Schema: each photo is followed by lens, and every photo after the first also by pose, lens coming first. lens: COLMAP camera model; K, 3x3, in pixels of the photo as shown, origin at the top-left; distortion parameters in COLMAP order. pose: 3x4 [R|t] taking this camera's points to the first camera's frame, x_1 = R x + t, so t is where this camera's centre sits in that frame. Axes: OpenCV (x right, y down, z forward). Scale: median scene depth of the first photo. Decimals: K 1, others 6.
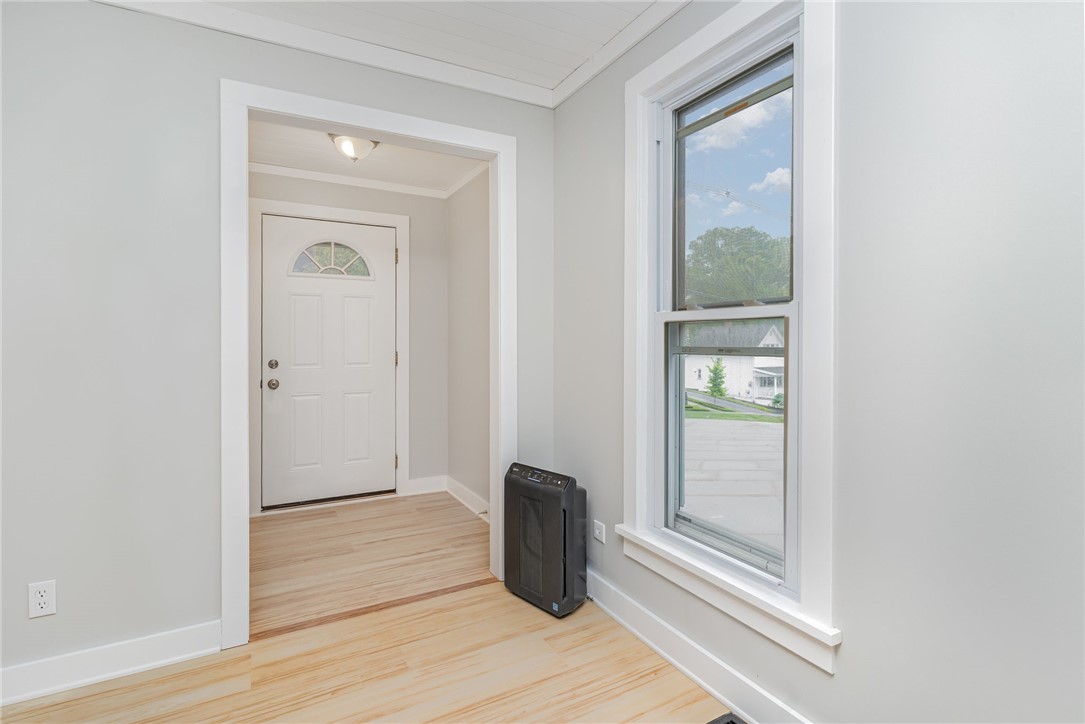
lens RADIAL K [[525.0, 0, 543.7], [0, 525.0, 339.0], [0, 0, 1]] dist [-0.002036, -0.000530]
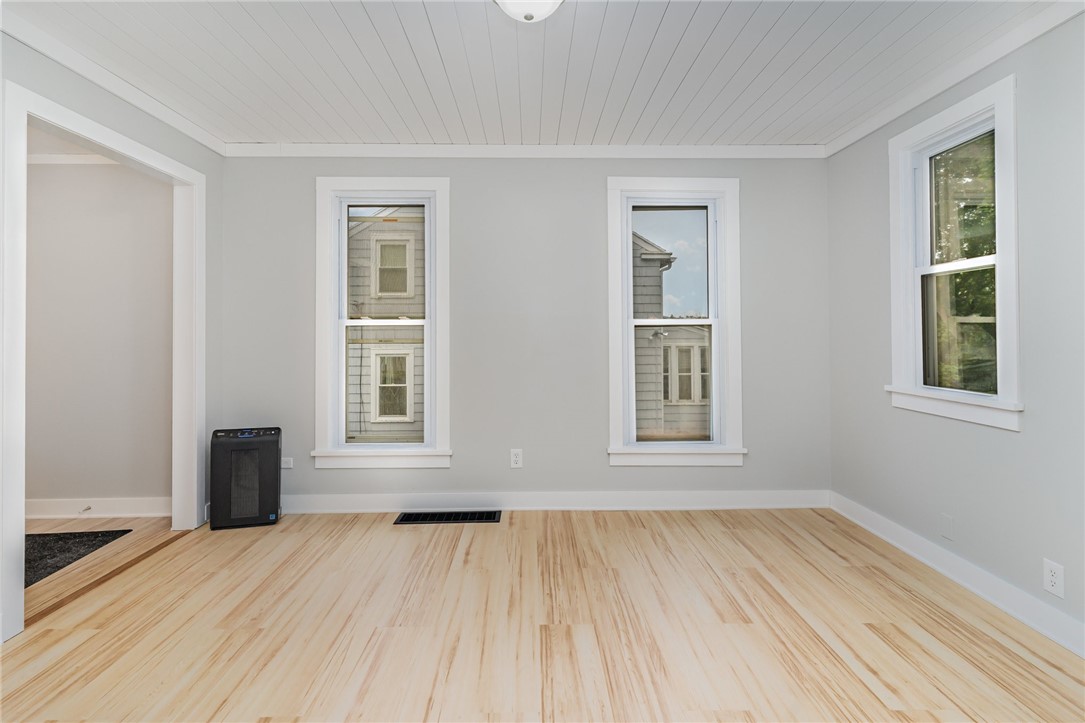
lens RADIAL K [[525.0, 0, 546.3], [0, 525.0, 331.3], [0, 0, 1]] dist [-0.002036, -0.000530]
pose [[0.458113, 0.005138, 0.888879, -1.000341], [0.000935, 0.999980, -0.006262, -0.000691], [-0.888894, 0.003700, 0.458099, -0.383797]]
